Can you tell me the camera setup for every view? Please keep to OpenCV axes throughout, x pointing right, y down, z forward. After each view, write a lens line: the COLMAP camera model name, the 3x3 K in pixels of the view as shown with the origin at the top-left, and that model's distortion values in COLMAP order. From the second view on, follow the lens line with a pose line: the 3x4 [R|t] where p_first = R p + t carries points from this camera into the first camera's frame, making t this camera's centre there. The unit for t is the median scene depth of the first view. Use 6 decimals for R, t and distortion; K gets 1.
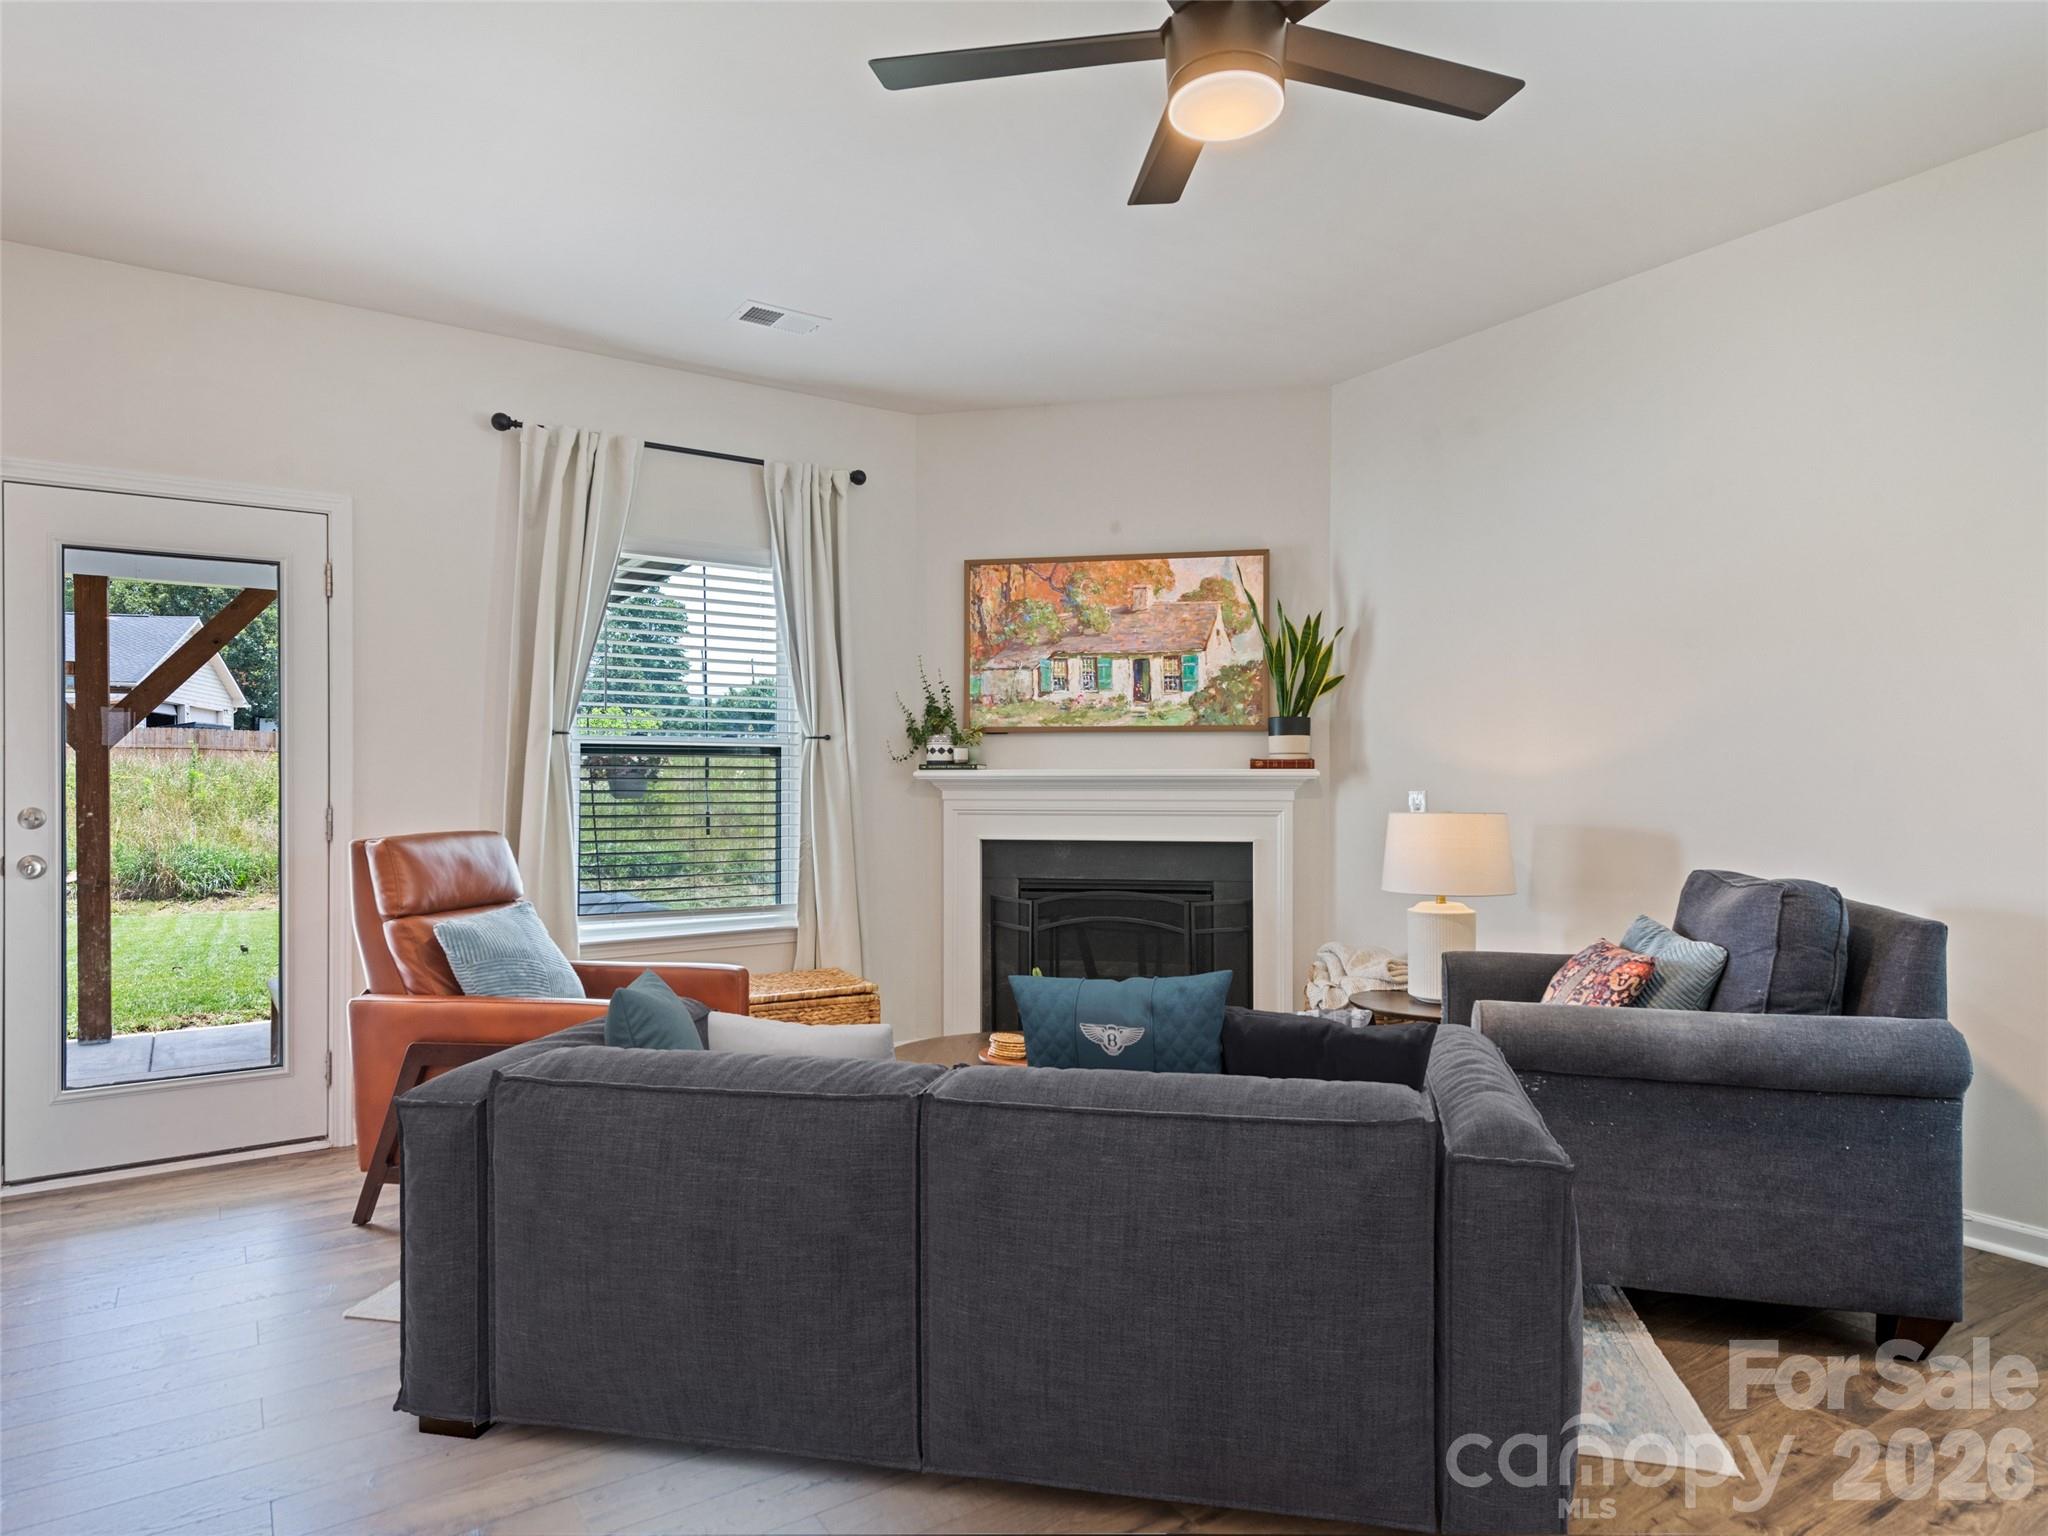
lens RADIAL K [[1198.9, 0, 1015.4], [0, 1198.9, 776.8], [0, 0, 1]] dist [0.022620, -0.000543]
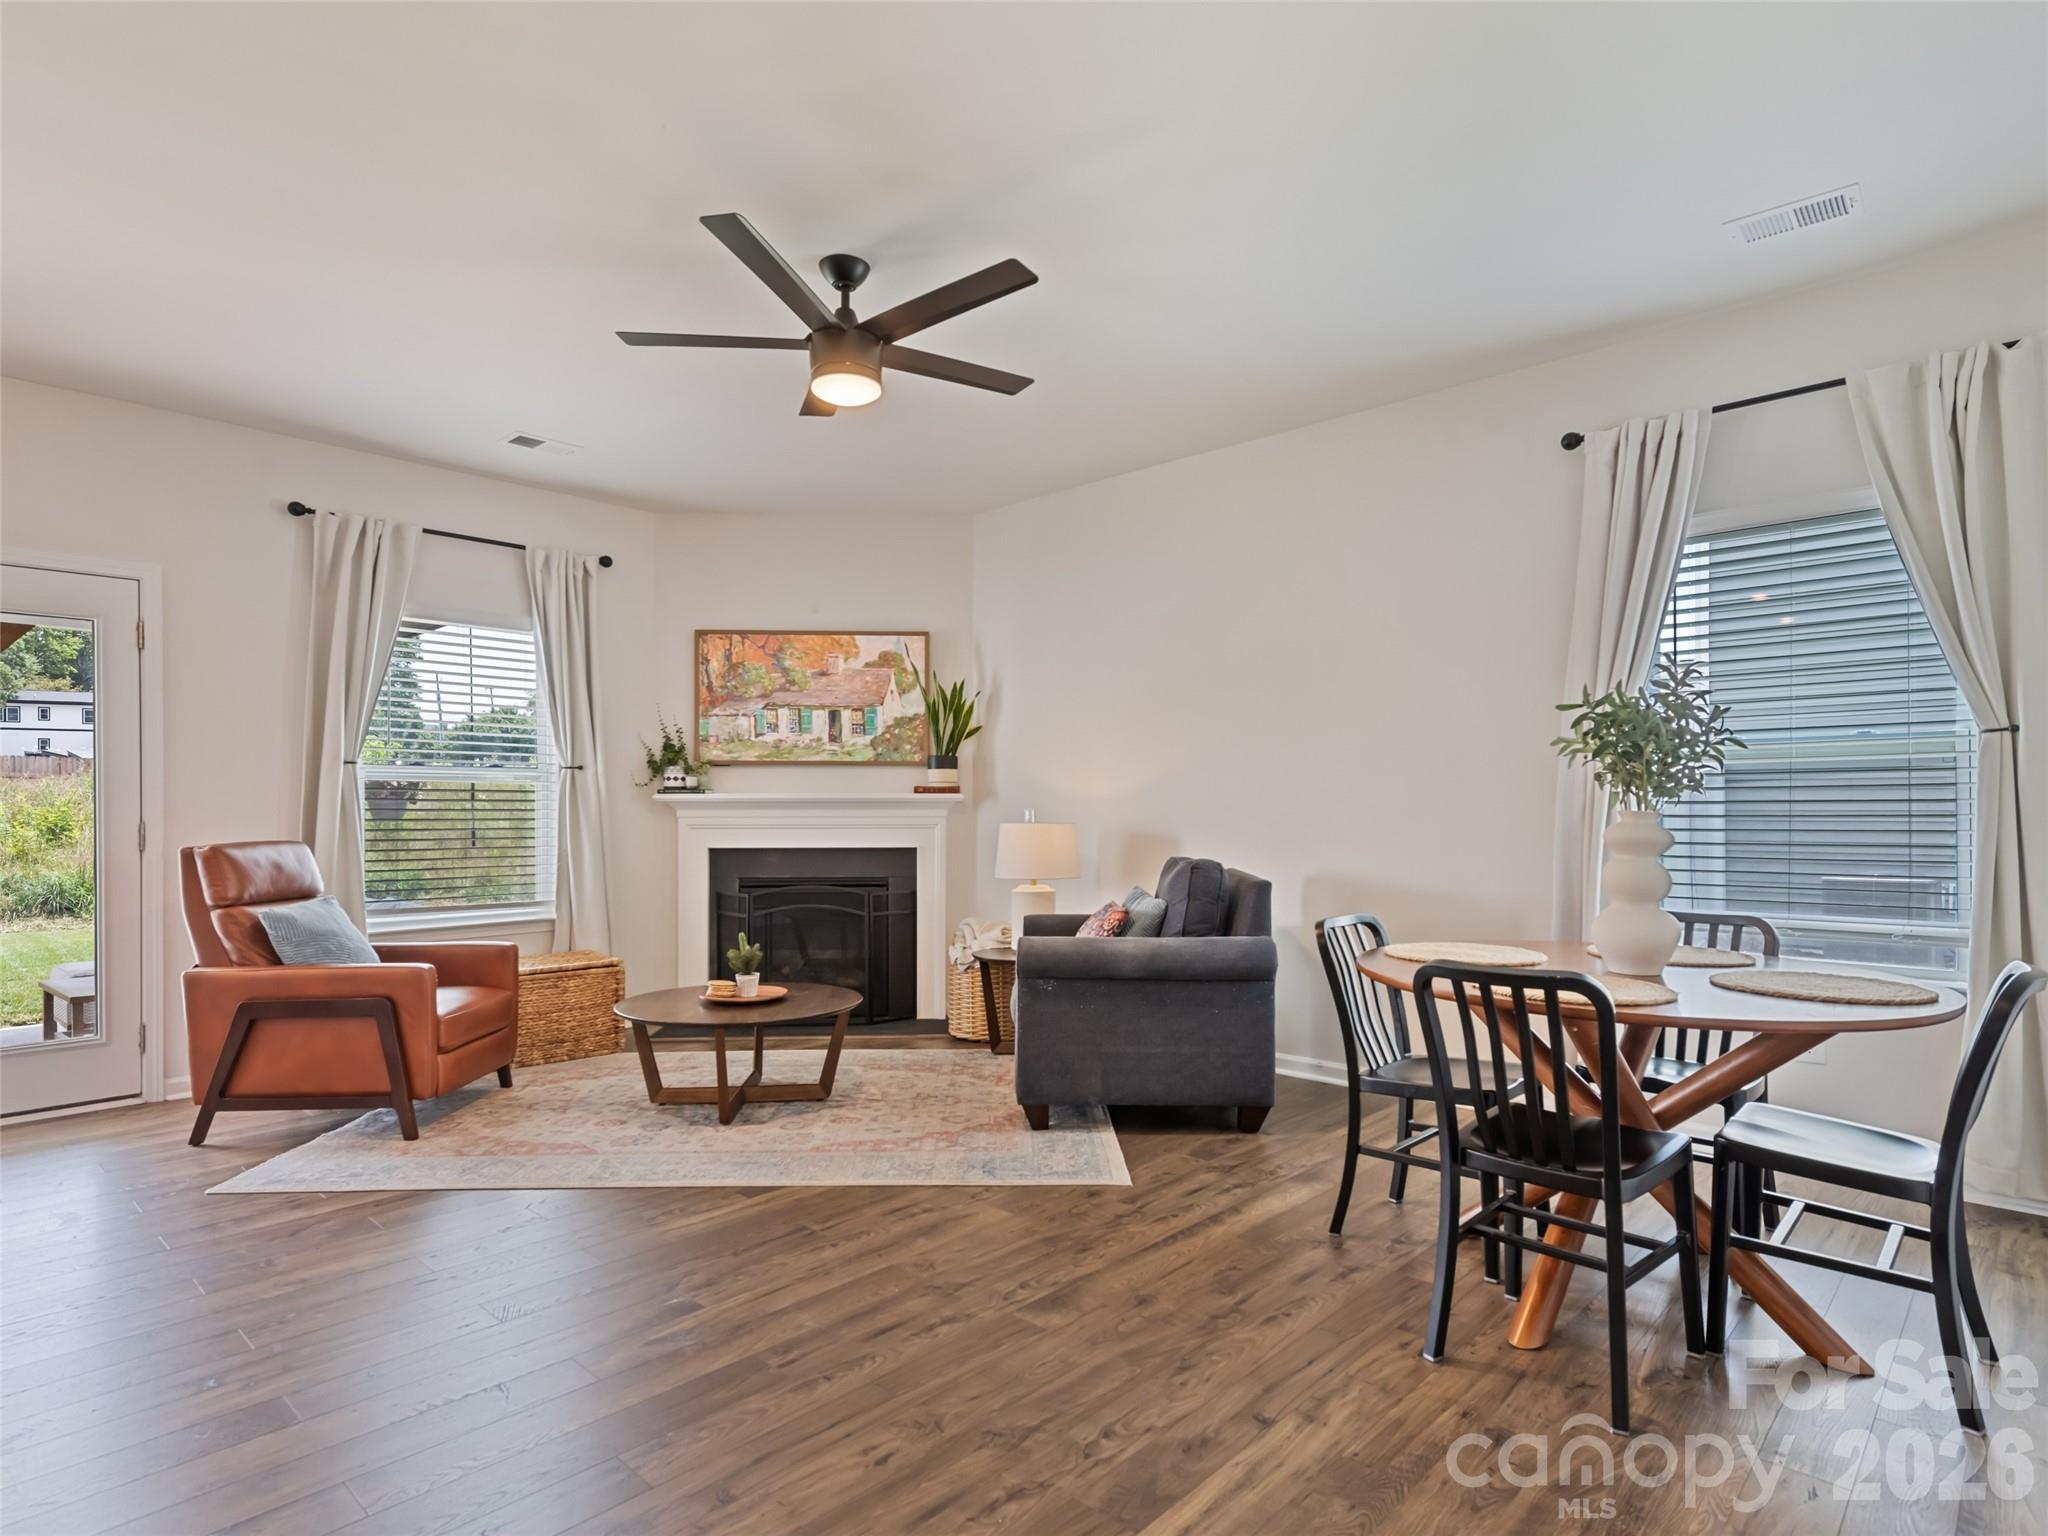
lens RADIAL K [[1087.0, 0, 1036.4], [0, 1087.0, 808.1], [0, 0, 1]] dist [0.002473, -0.001209]
pose [[0.969627, -0.000762, 0.244587, 0.027753], [-0.000482, 0.999987, 0.005024, 0.003612], [-0.244587, -0.004990, 0.969614, -0.219485]]
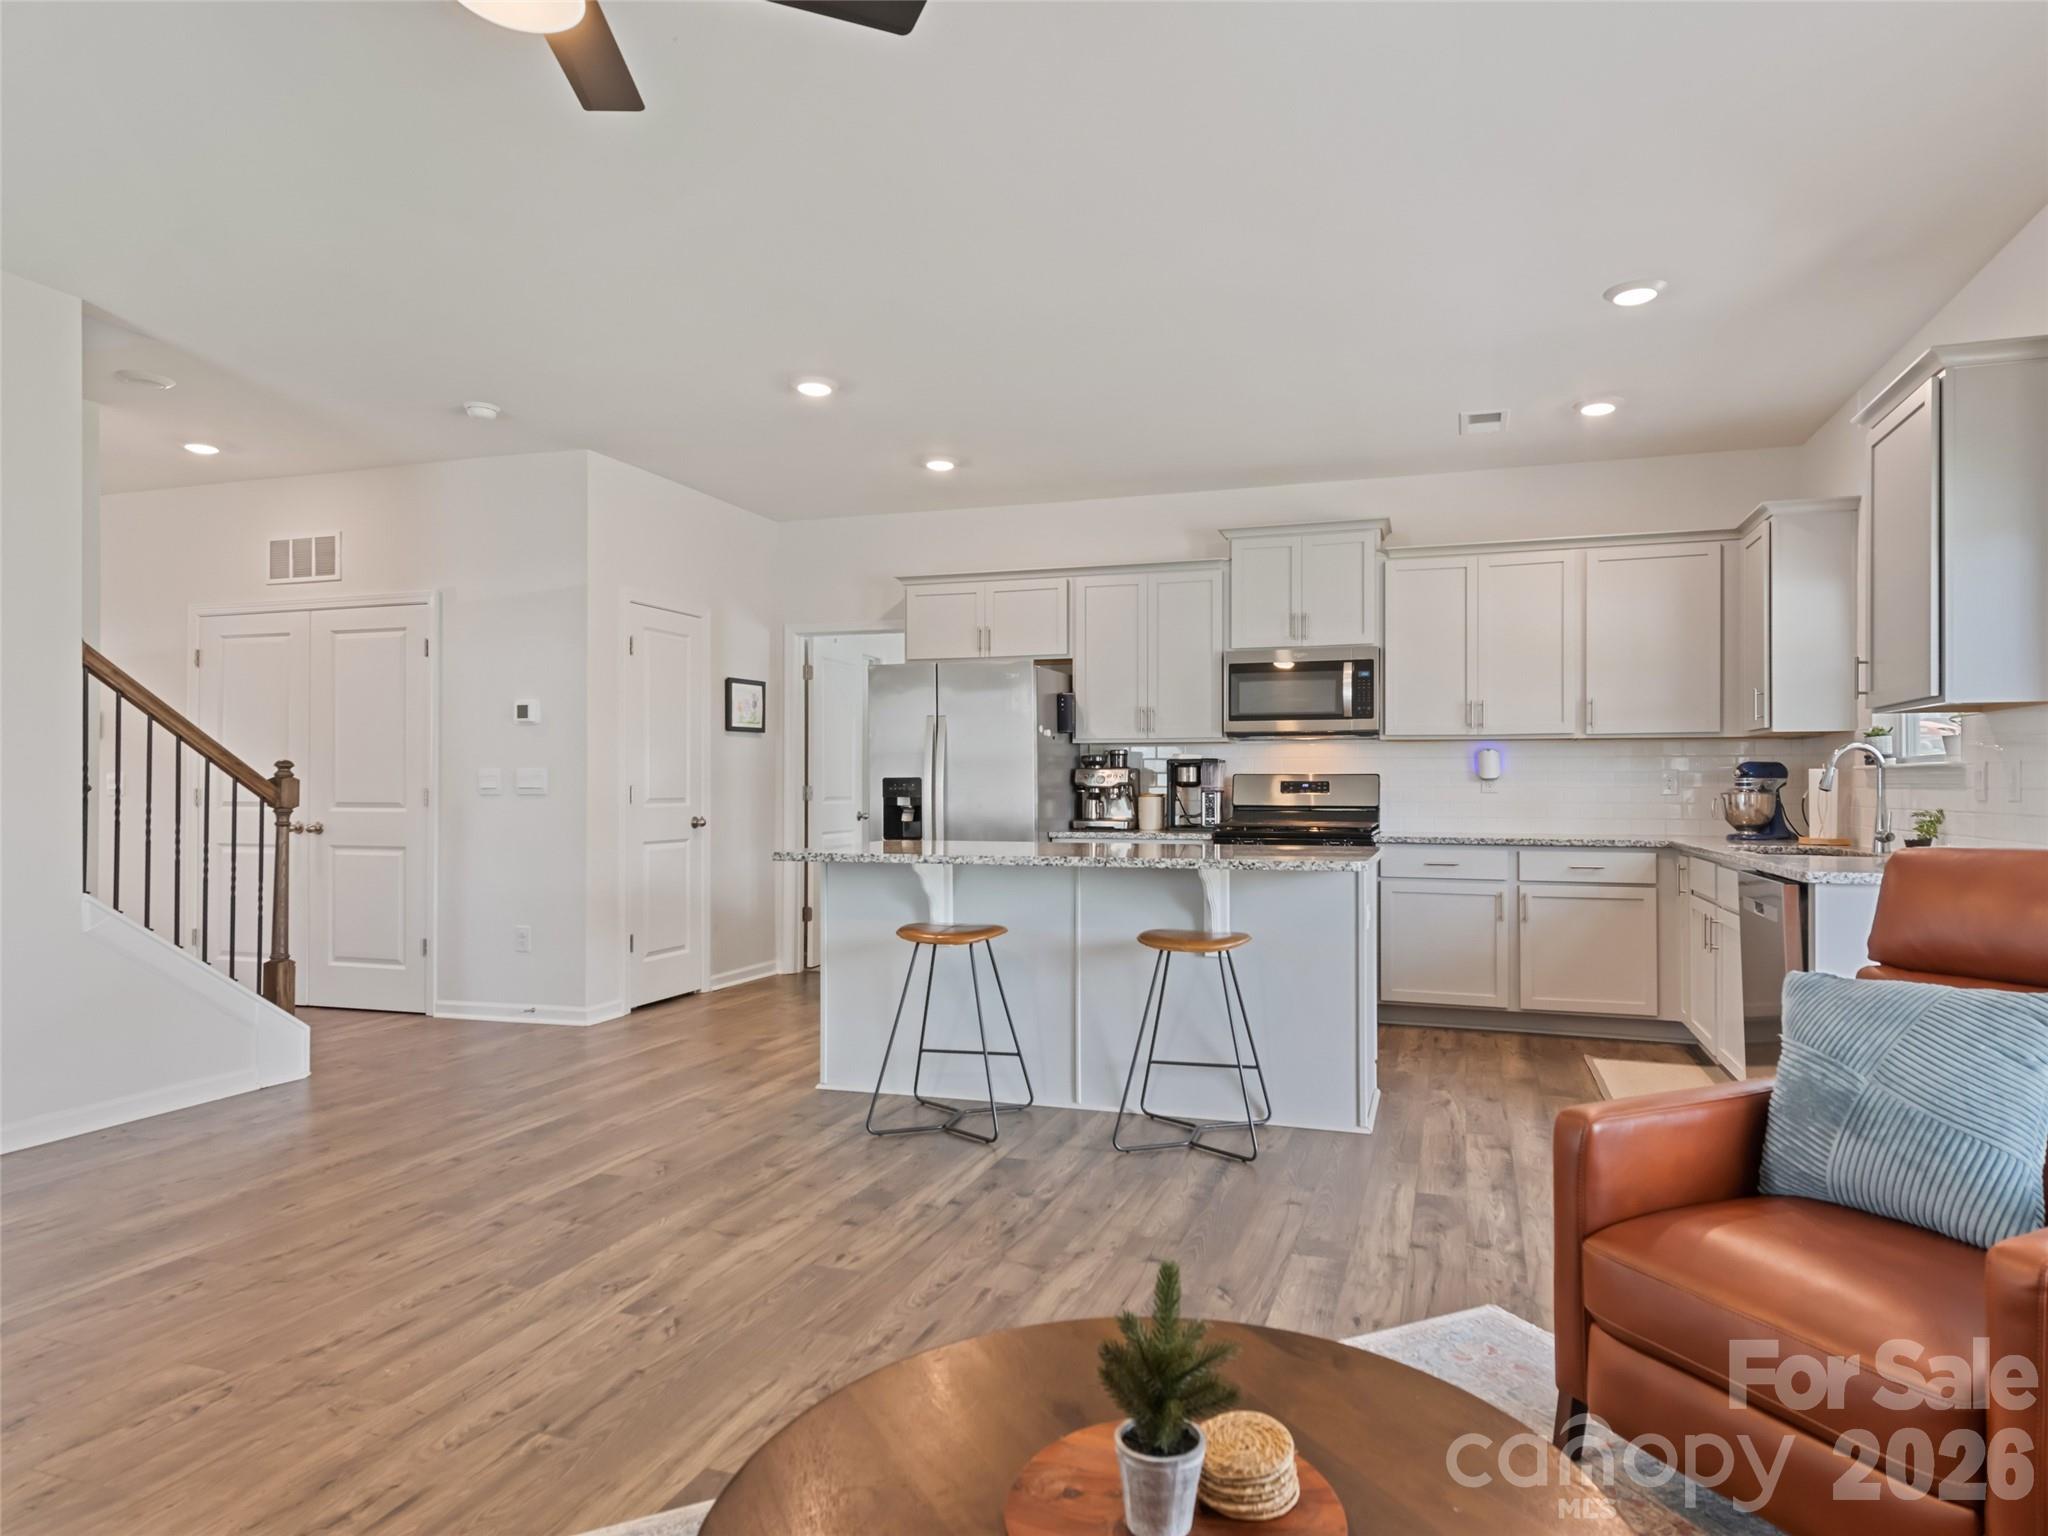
lens RADIAL K [[1209.6, 0, 1068.1], [0, 1209.6, 771.7], [0, 0, 1]] dist [0.026461, -0.003120]
pose [[-0.781781, -0.003248, -0.623545, 0.182669], [0.005202, 0.999918, -0.011730, 0.009091], [0.623532, -0.012414, -0.781699, 0.854967]]
